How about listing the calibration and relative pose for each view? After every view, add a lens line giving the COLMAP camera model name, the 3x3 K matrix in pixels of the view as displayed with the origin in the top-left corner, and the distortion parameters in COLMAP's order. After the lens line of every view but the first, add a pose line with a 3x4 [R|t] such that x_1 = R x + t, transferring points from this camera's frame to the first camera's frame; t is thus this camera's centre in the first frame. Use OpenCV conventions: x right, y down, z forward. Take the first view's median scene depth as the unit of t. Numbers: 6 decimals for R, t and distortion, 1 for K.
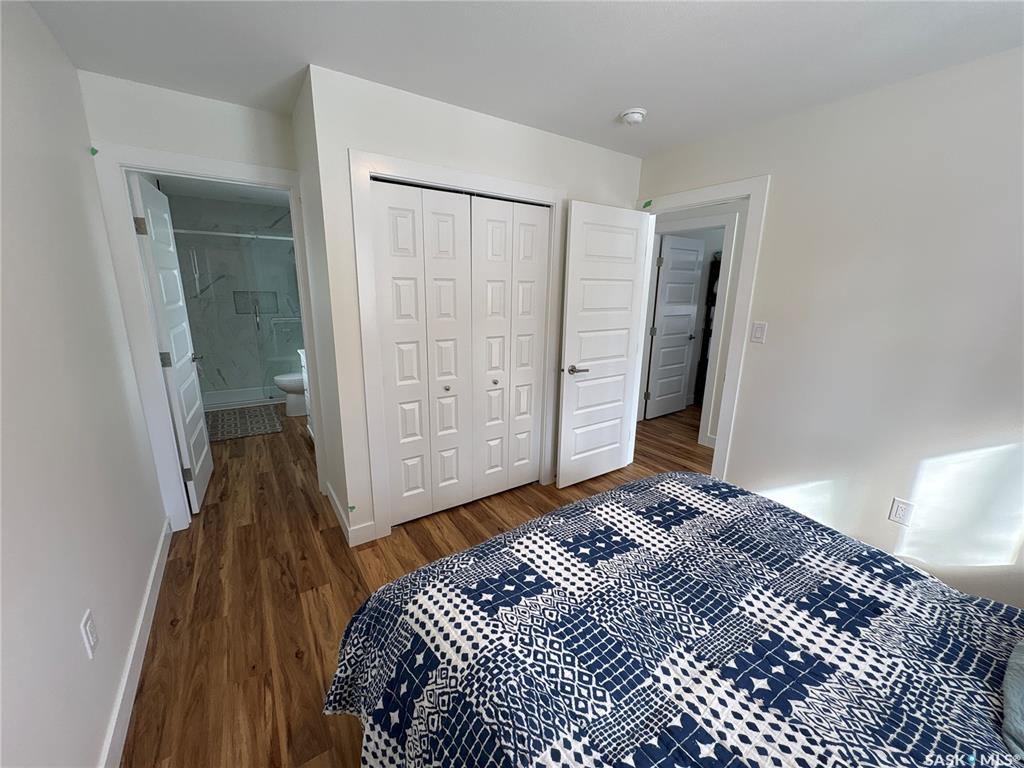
lens RADIAL K [[407.2, 0, 512.8], [0, 407.2, 382.1], [0, 0, 1]] dist [-0.001753, 0.000634]
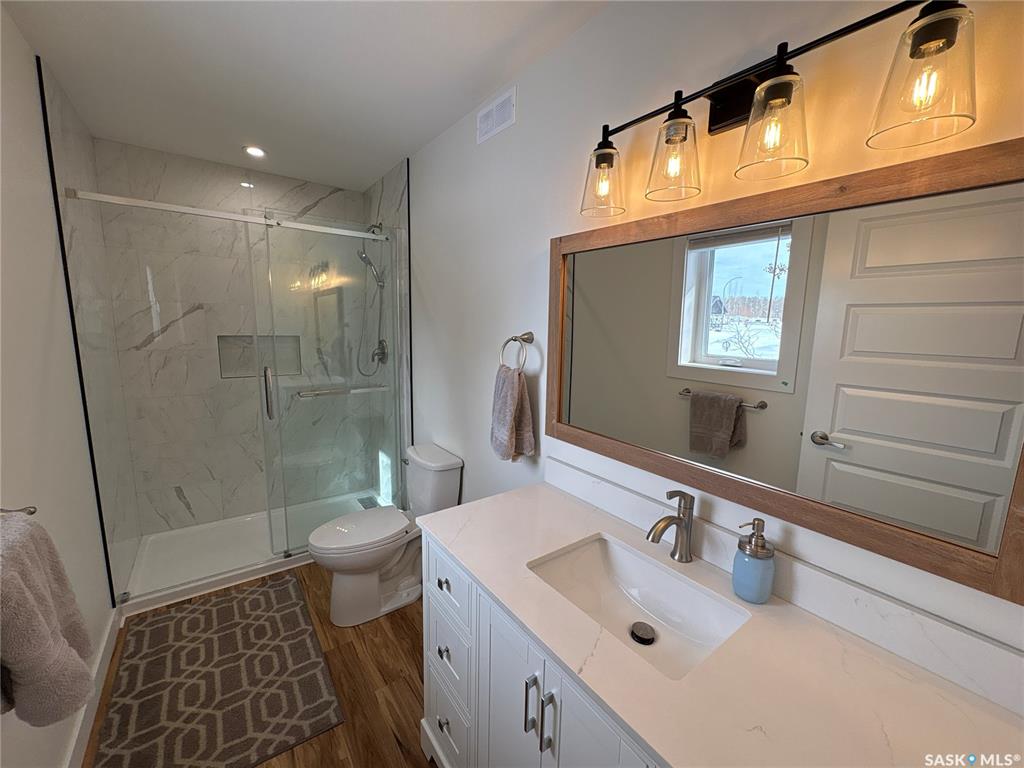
lens RADIAL K [[407.2, 0, 510.0], [0, 407.2, 384.7], [0, 0, 1]] dist [-0.001753, 0.000634]
pose [[0.999251, -0.005854, 0.038253, -0.338255], [0.008553, 0.997455, -0.070782, -0.120989], [-0.037741, 0.071056, 0.996758, 0.481151]]
